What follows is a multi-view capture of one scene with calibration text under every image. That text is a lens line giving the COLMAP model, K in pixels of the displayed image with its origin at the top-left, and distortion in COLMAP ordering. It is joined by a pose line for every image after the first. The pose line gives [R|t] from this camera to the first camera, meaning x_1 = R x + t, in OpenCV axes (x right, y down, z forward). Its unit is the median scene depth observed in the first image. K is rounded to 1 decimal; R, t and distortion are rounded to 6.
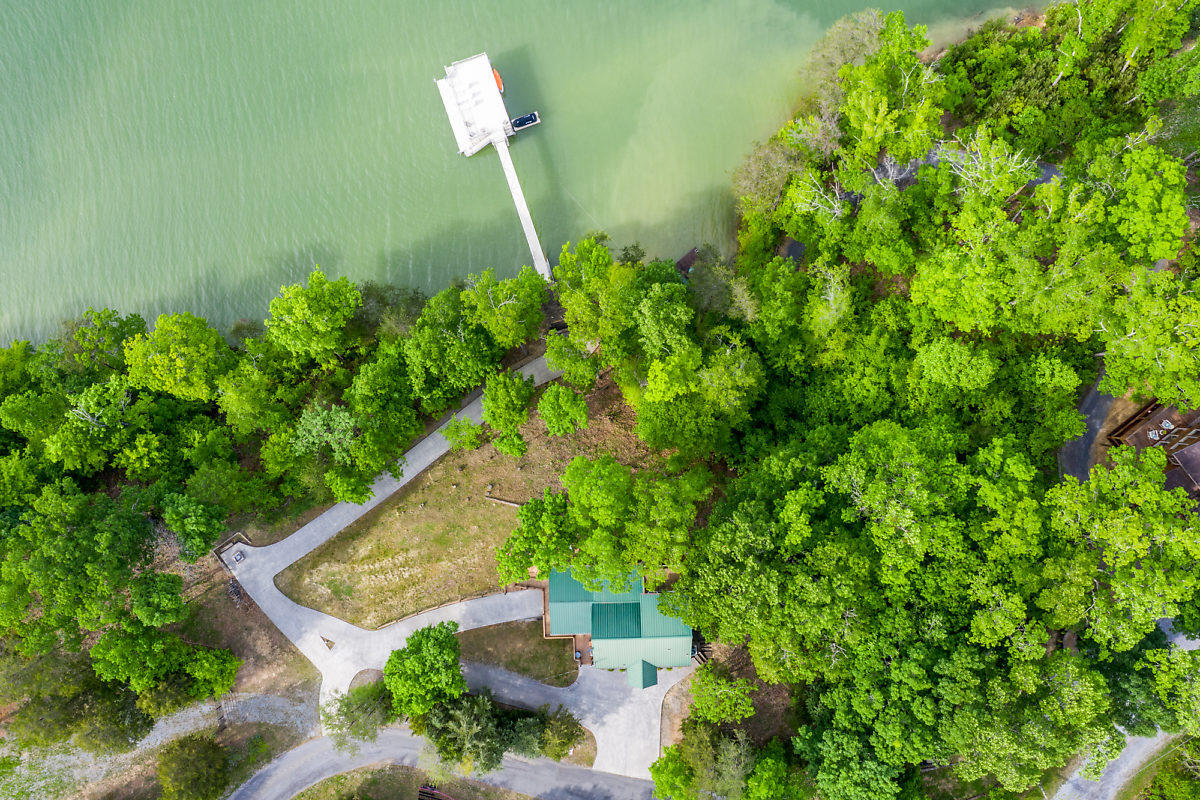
lens RADIAL K [[964.1, 0, 604.2], [0, 964.1, 390.4], [0, 0, 1]] dist [-0.004115, -0.003466]
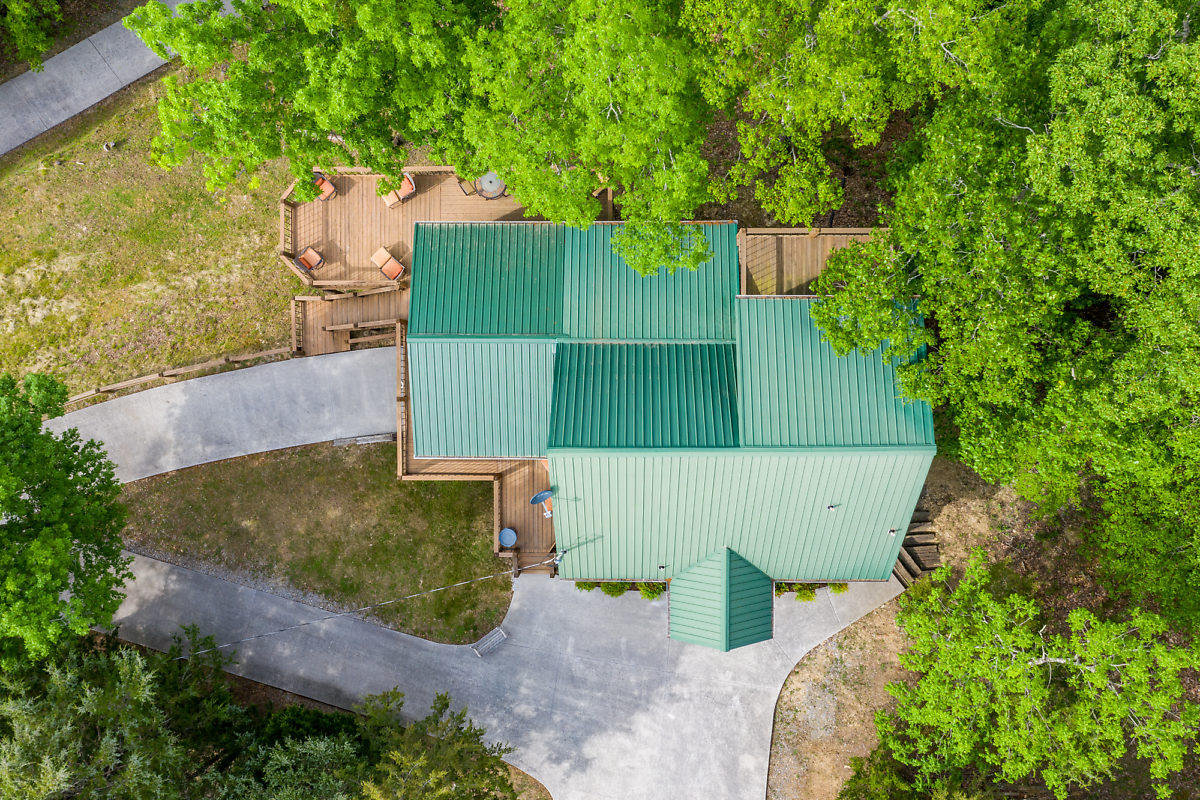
lens RADIAL K [[964.1, 0, 595.5], [0, 964.1, 409.3], [0, 0, 1]] dist [-0.004115, -0.003466]
pose [[0.999431, 0.033630, -0.002747, -0.000043], [-0.033617, 0.999423, 0.004791, 0.228416], [0.002907, -0.004695, 0.999985, 0.685216]]
